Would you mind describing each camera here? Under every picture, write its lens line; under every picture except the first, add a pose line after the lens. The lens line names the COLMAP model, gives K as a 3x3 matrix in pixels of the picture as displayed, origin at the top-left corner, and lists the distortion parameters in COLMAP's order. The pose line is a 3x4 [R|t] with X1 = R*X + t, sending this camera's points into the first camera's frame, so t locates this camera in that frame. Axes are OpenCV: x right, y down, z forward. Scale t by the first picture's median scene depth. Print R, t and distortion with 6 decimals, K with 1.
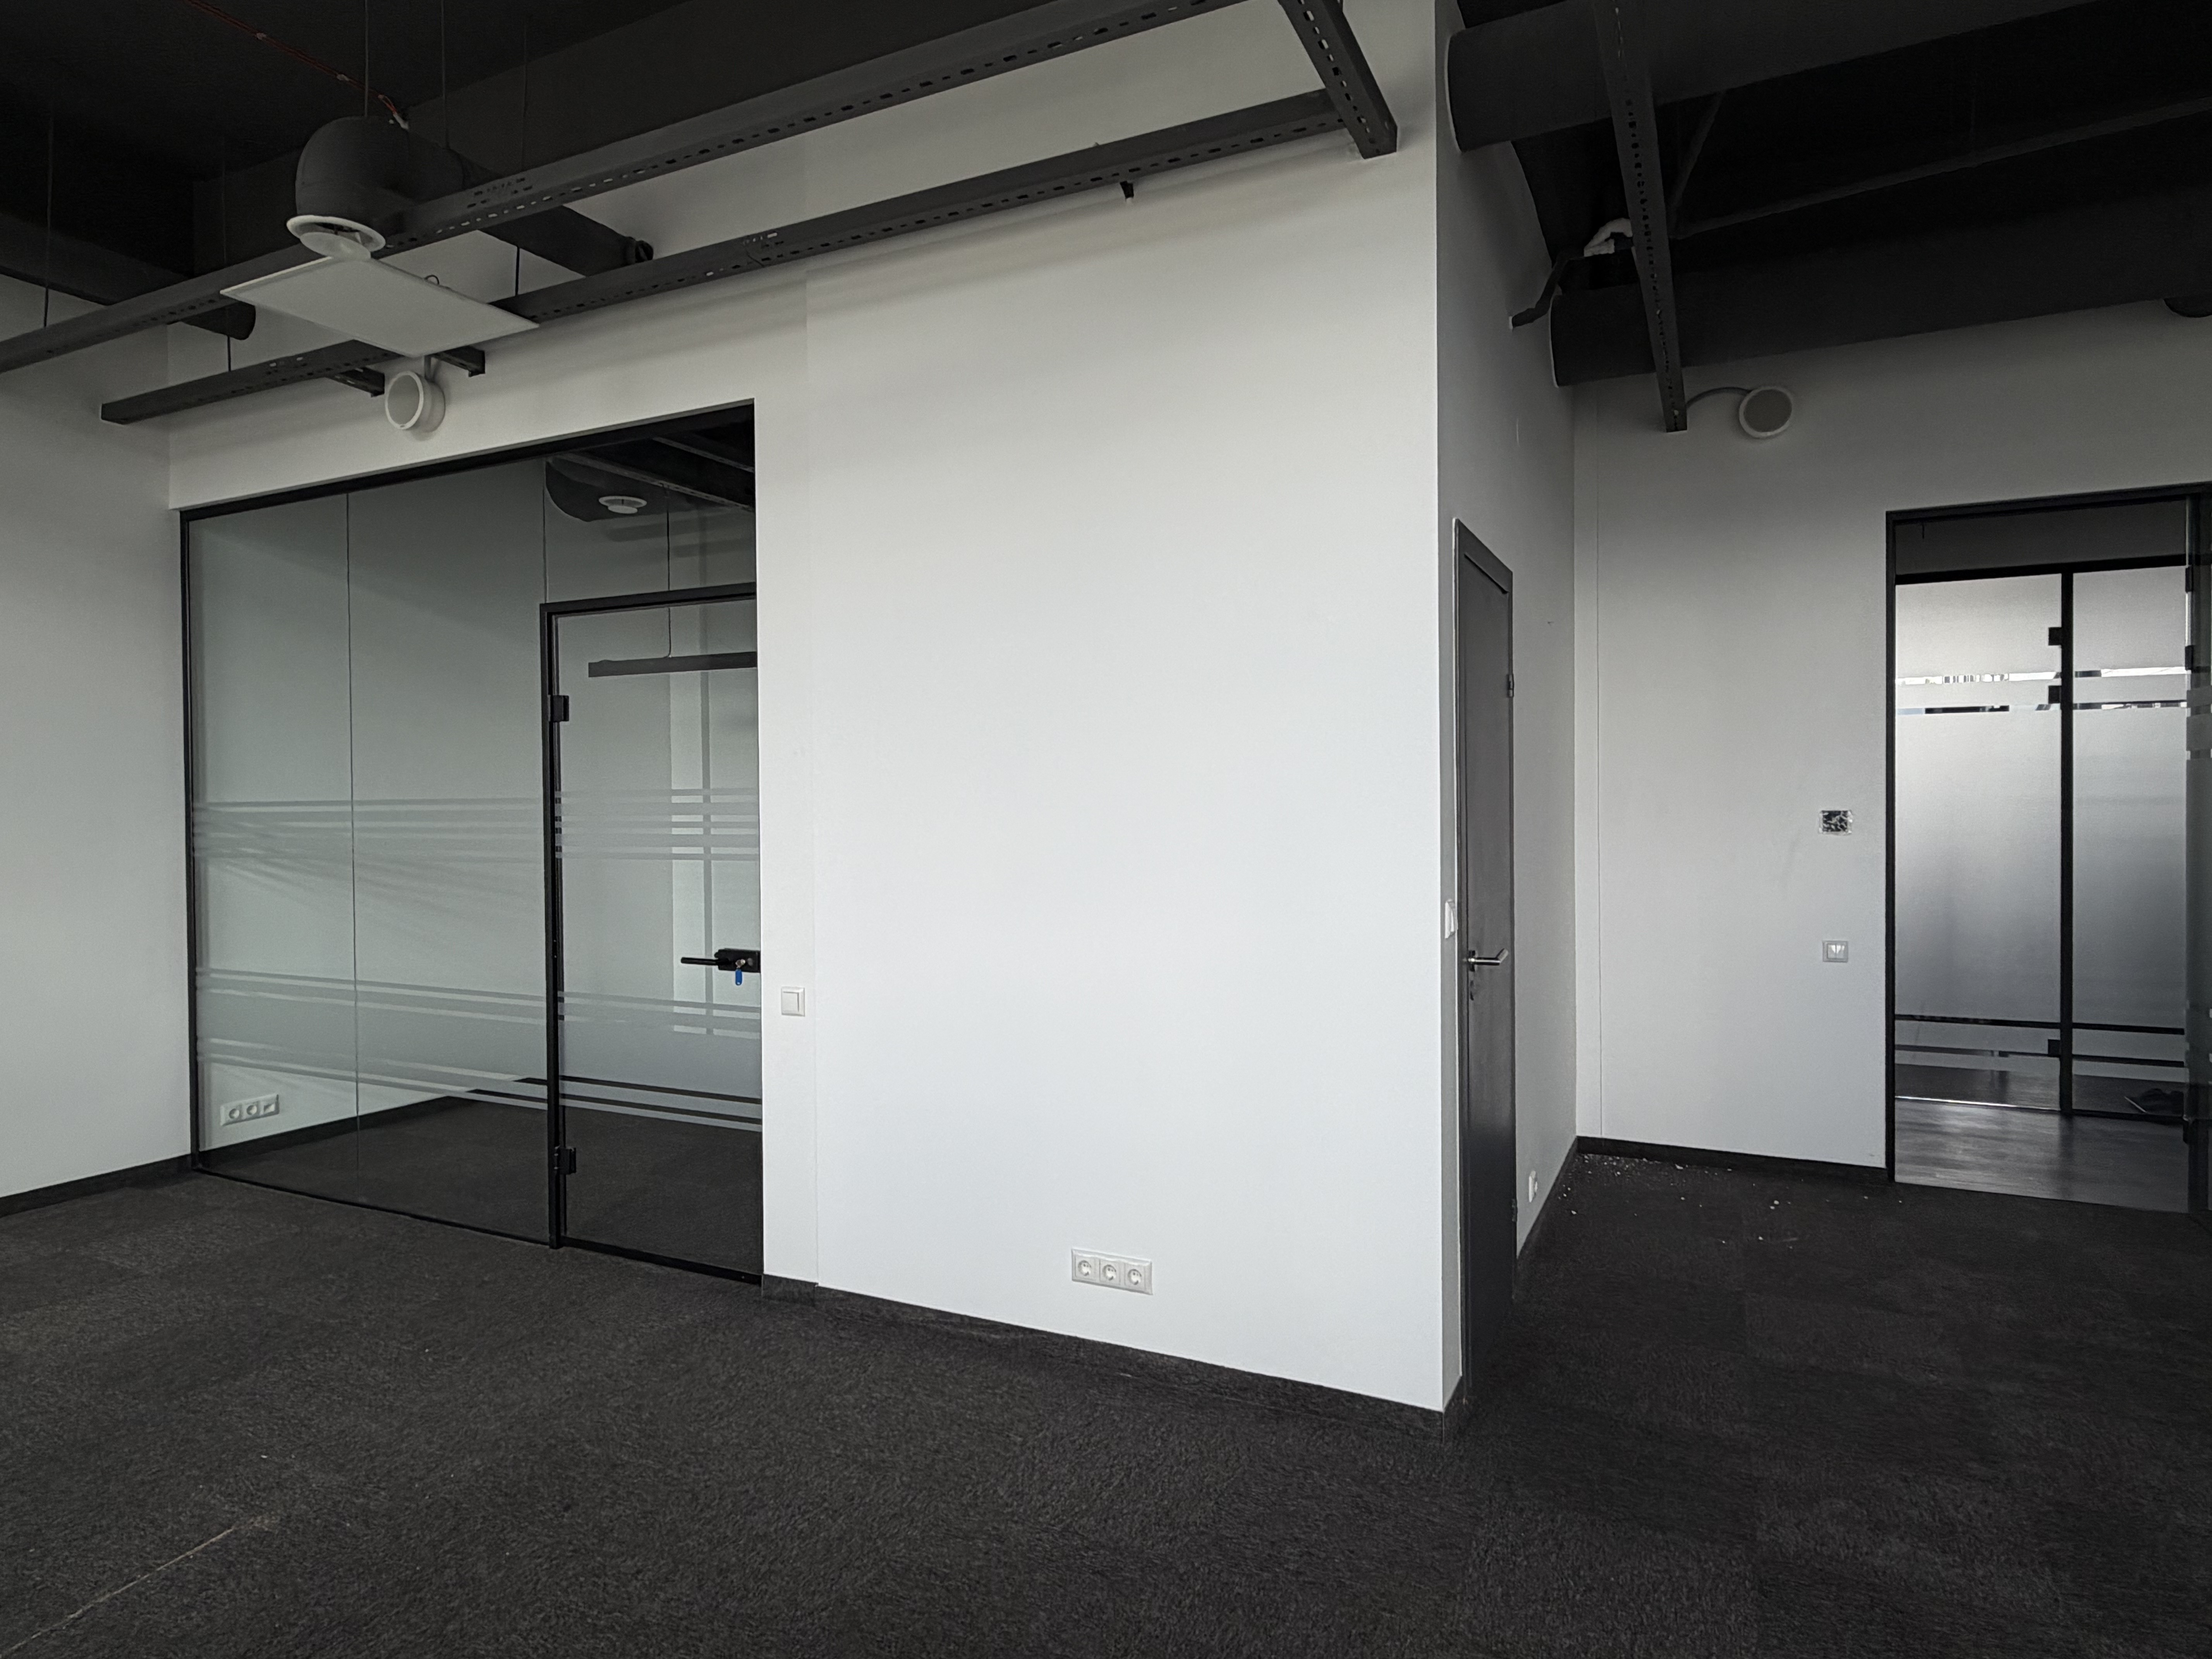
lens RADIAL K [[1280.8, 0, 1076.2], [0, 1280.8, 817.7], [0, 0, 1]] dist [-0.000367, 0.000395]
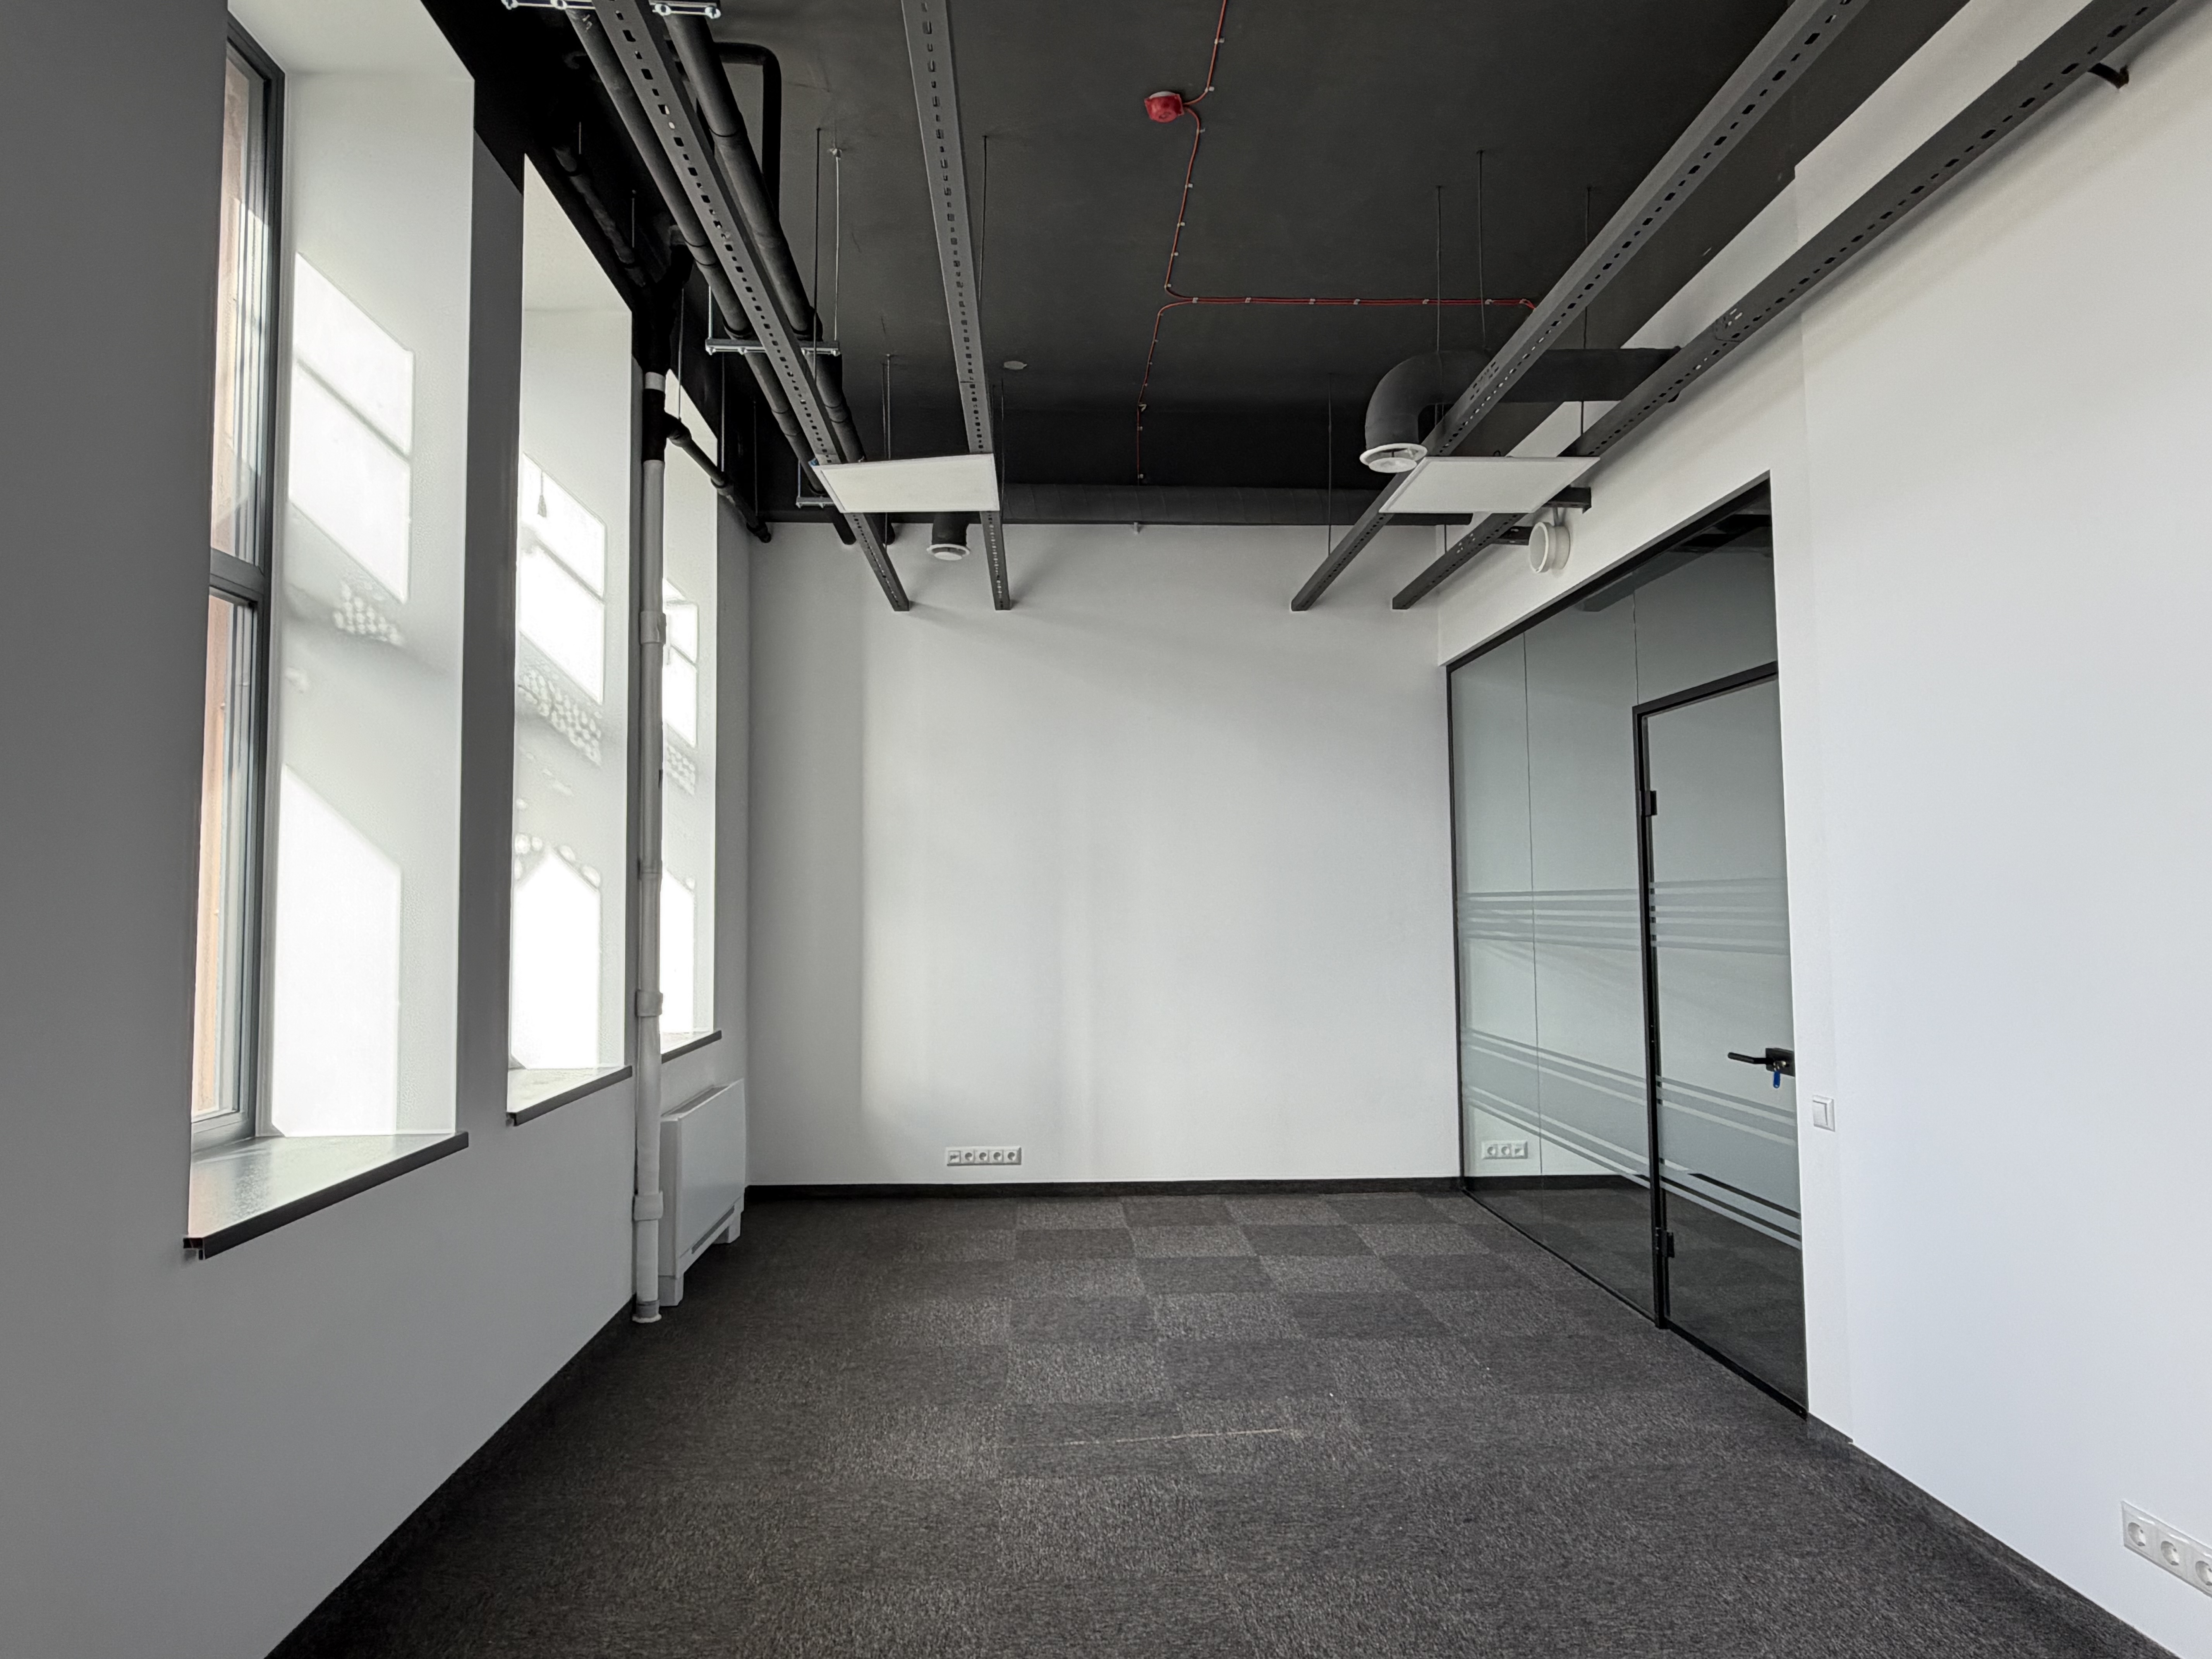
lens RADIAL K [[1280.8, 0, 1076.2], [0, 1280.8, 817.7], [0, 0, 1]] dist [-0.000367, 0.000395]
pose [[0.474417, -0.057017, -0.878452, 0.303005], [-0.002393, 0.997813, -0.066056, -0.002898], [0.880297, 0.033441, 0.473243, 0.090912]]
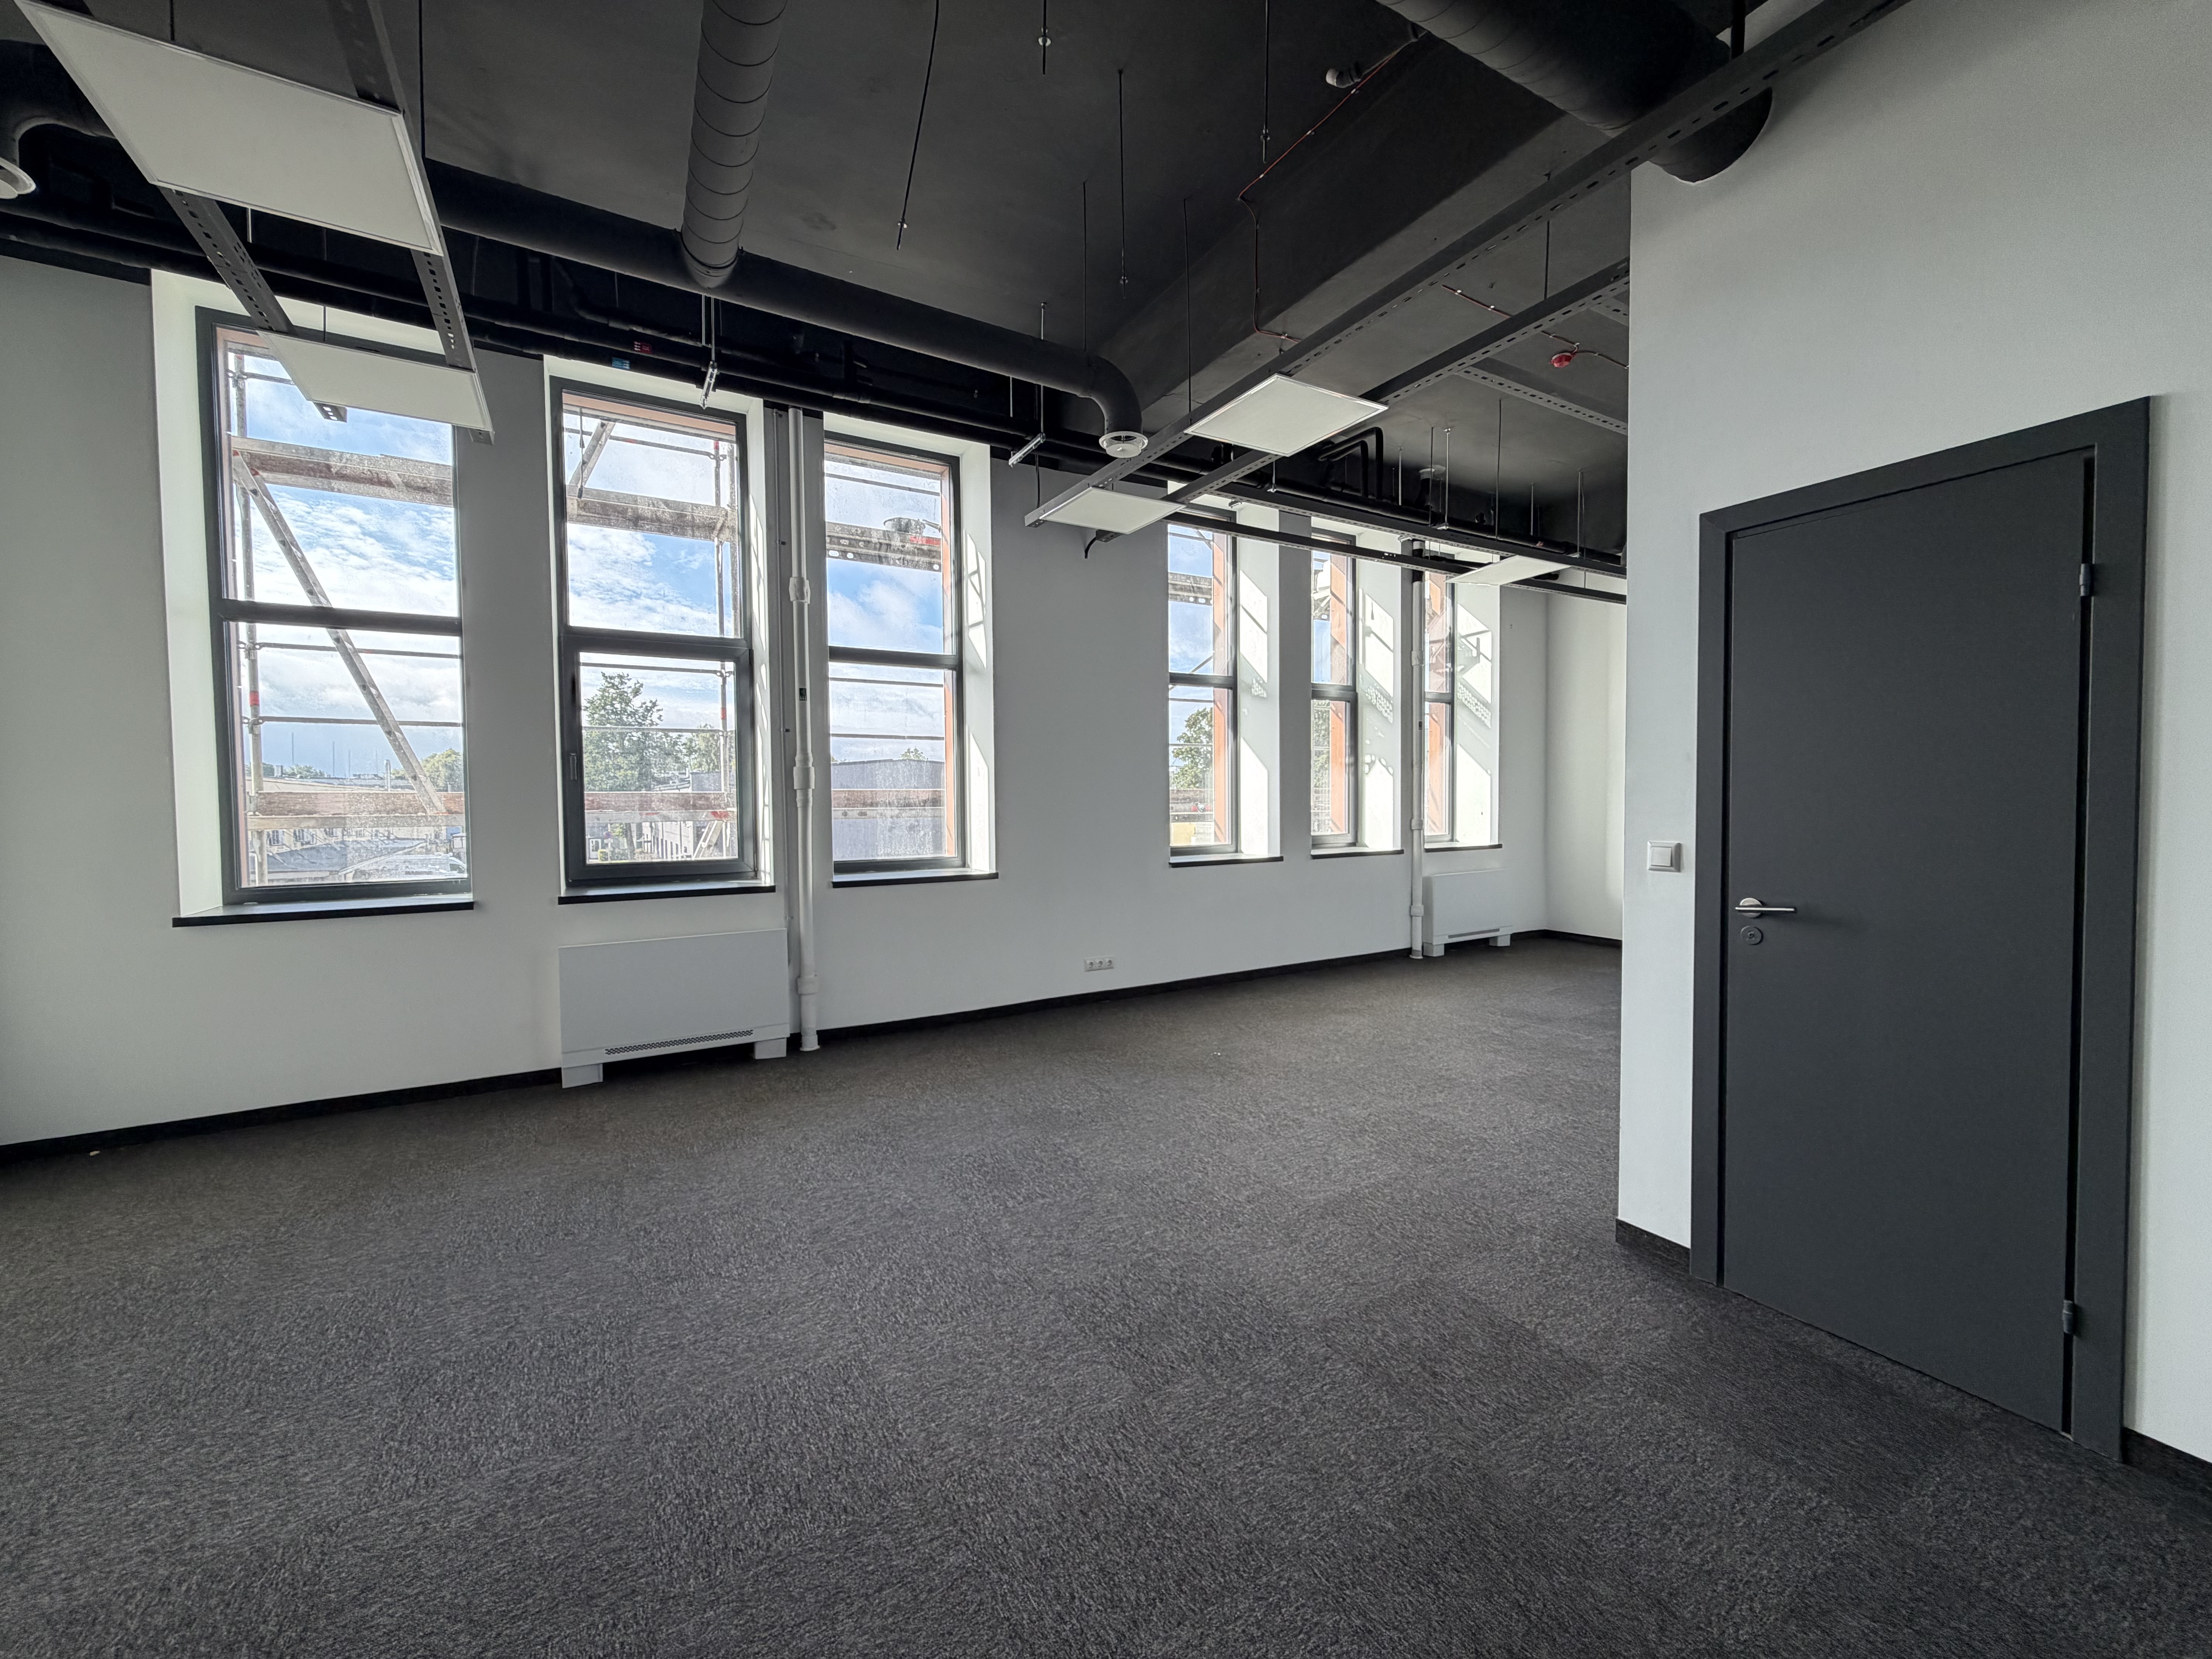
lens RADIAL K [[878.6, 0, 1106.0], [0, 878.6, 829.5], [0, 0, 1]] dist [0.000190, 0.000006]
pose [[-0.556915, 0.042434, -0.829485, 0.941470], [0.001397, 0.998740, 0.050155, 0.006285], [0.830568, 0.026774, -0.556273, 0.749071]]
